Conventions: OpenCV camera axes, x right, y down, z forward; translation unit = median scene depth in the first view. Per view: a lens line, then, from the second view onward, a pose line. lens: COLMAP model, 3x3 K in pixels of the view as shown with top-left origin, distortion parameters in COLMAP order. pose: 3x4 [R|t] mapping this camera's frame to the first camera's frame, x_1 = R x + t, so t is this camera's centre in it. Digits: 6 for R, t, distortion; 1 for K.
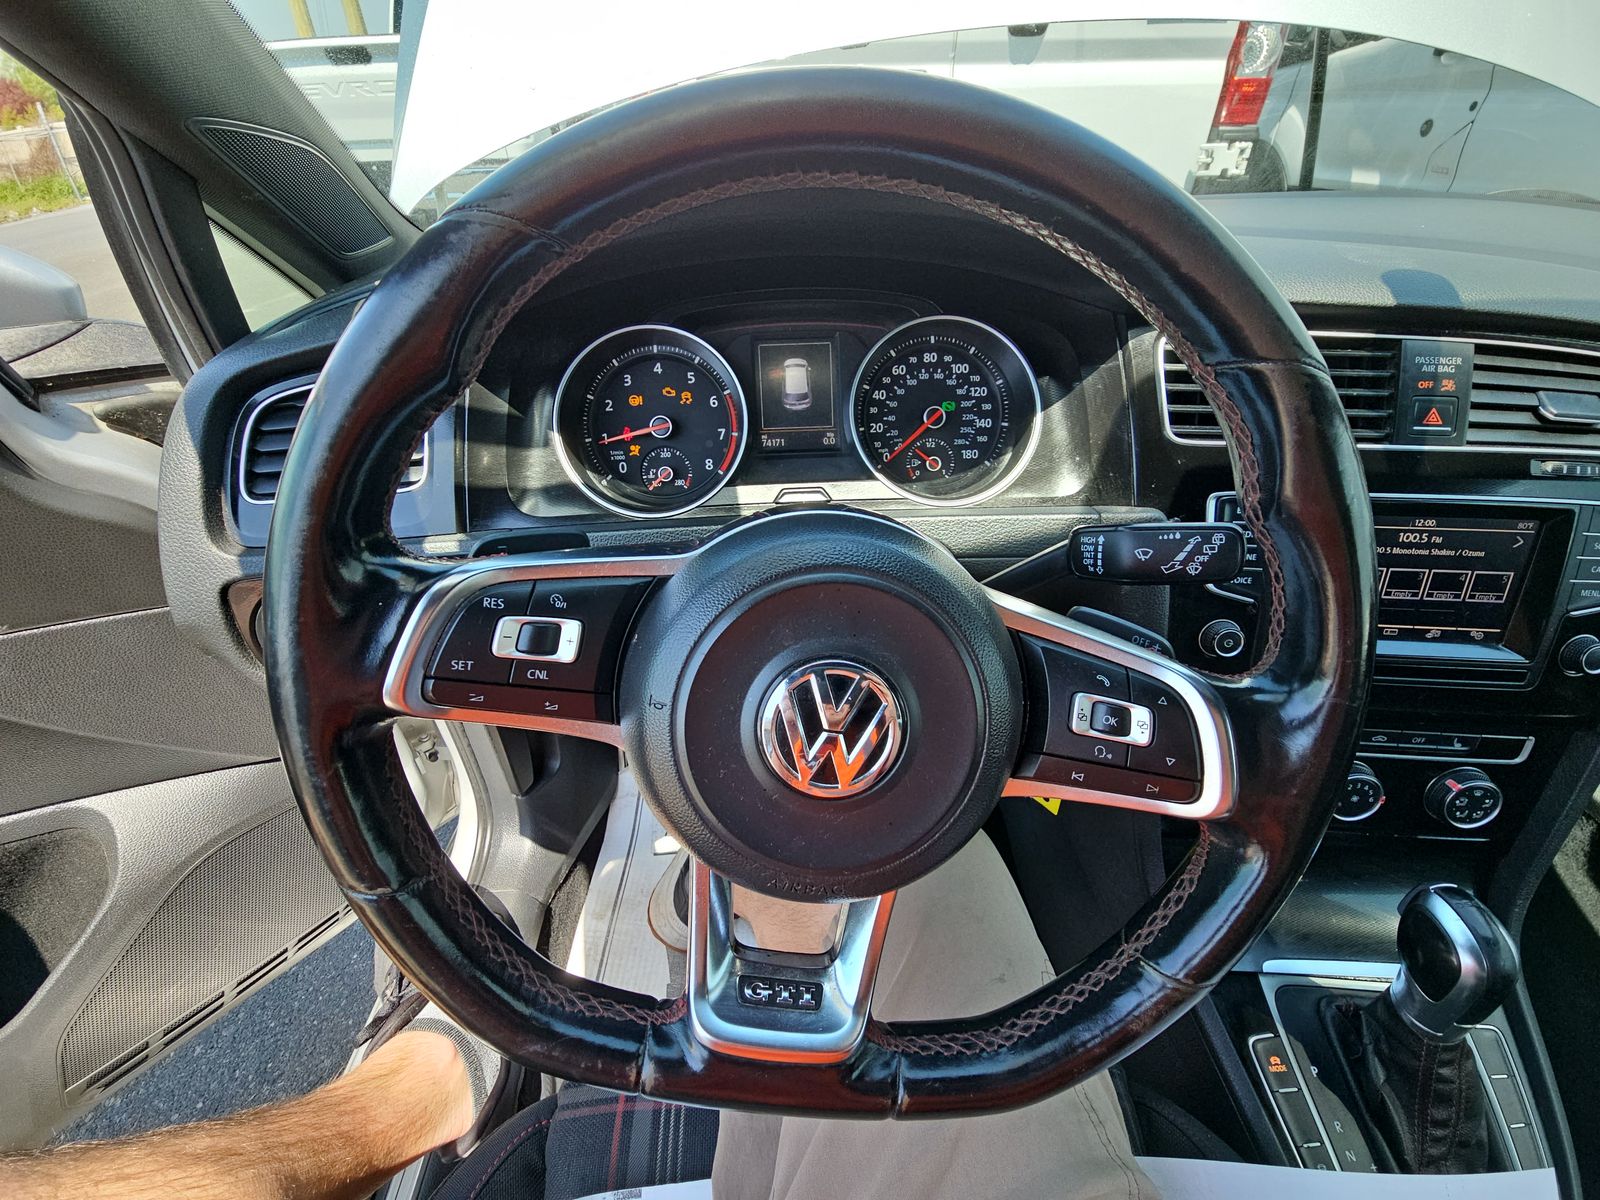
lens RADIAL K [[658.3, 0, 796.9], [0, 658.3, 609.4], [0, 0, 1]] dist [0.008373, -0.005275]
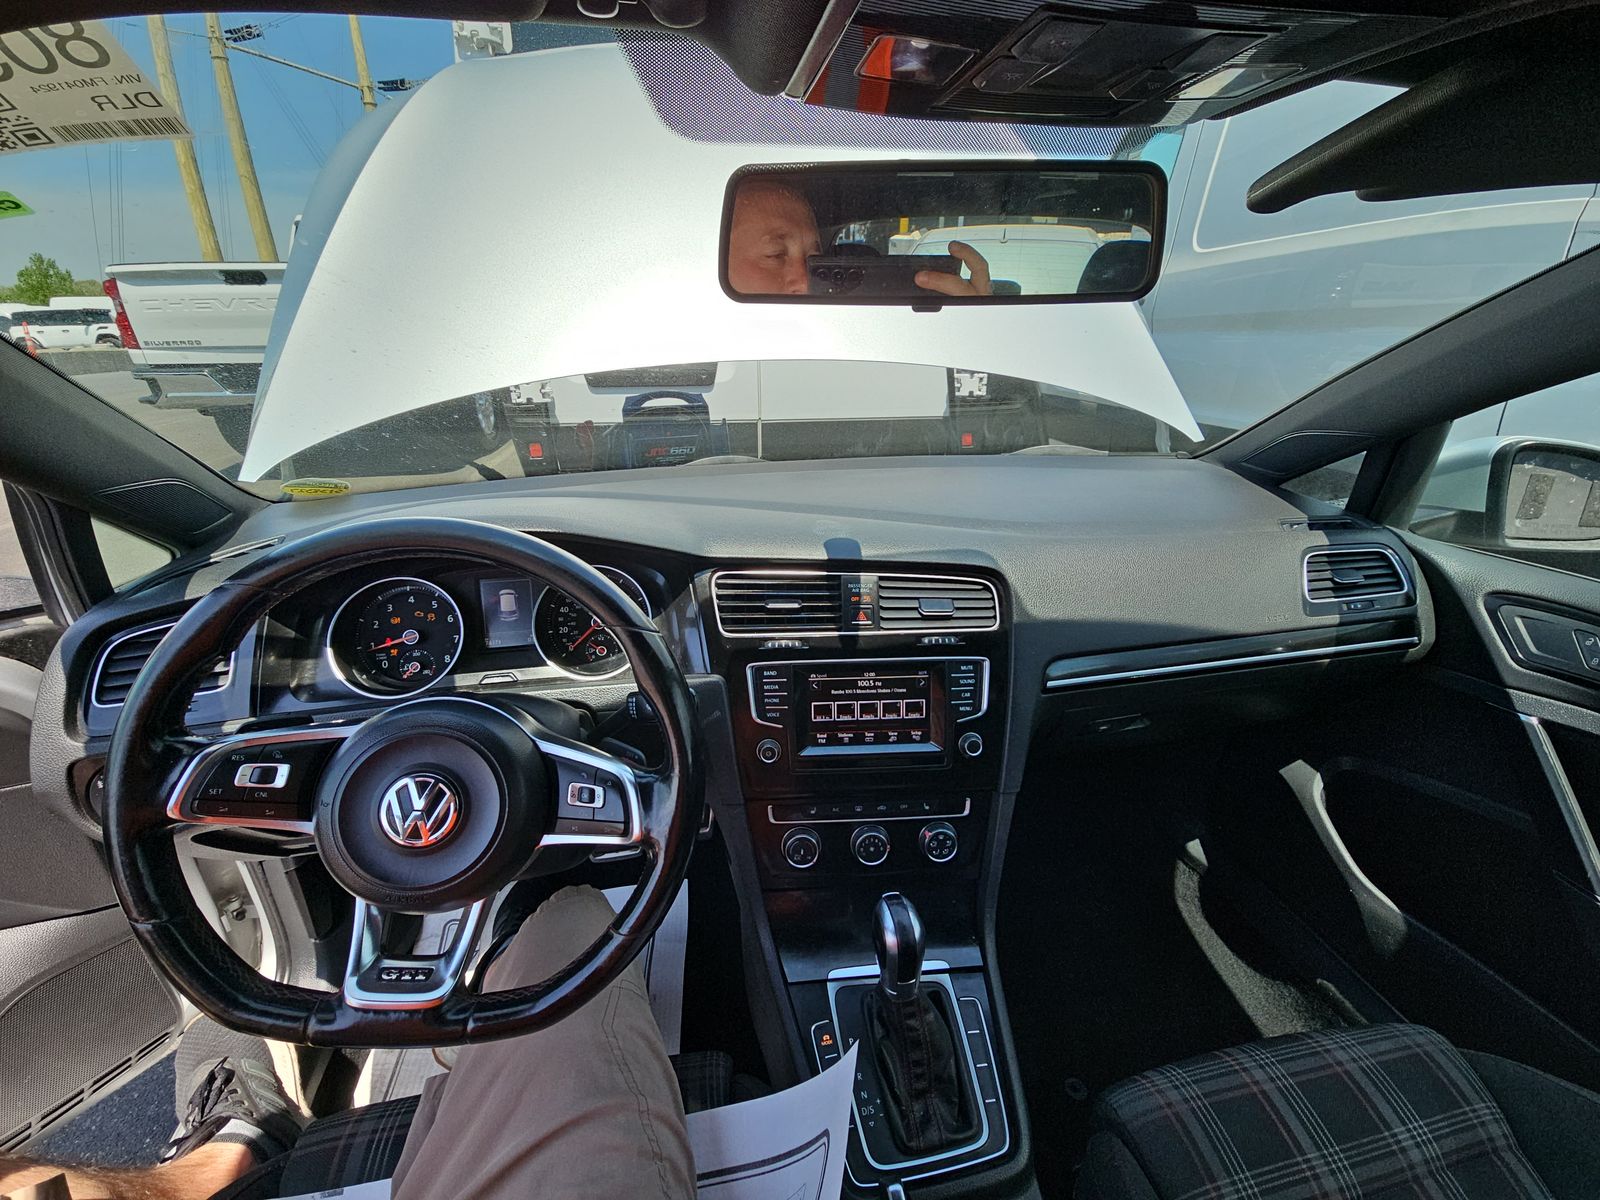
lens RADIAL K [[658.3, 0, 796.9], [0, 658.3, 609.4], [0, 0, 1]] dist [0.008373, -0.005275]
pose [[0.988606, -0.042476, 0.144410, 0.525465], [0.072935, 0.974392, -0.212699, 0.057038], [-0.131677, 0.220808, 0.966388, -0.693800]]
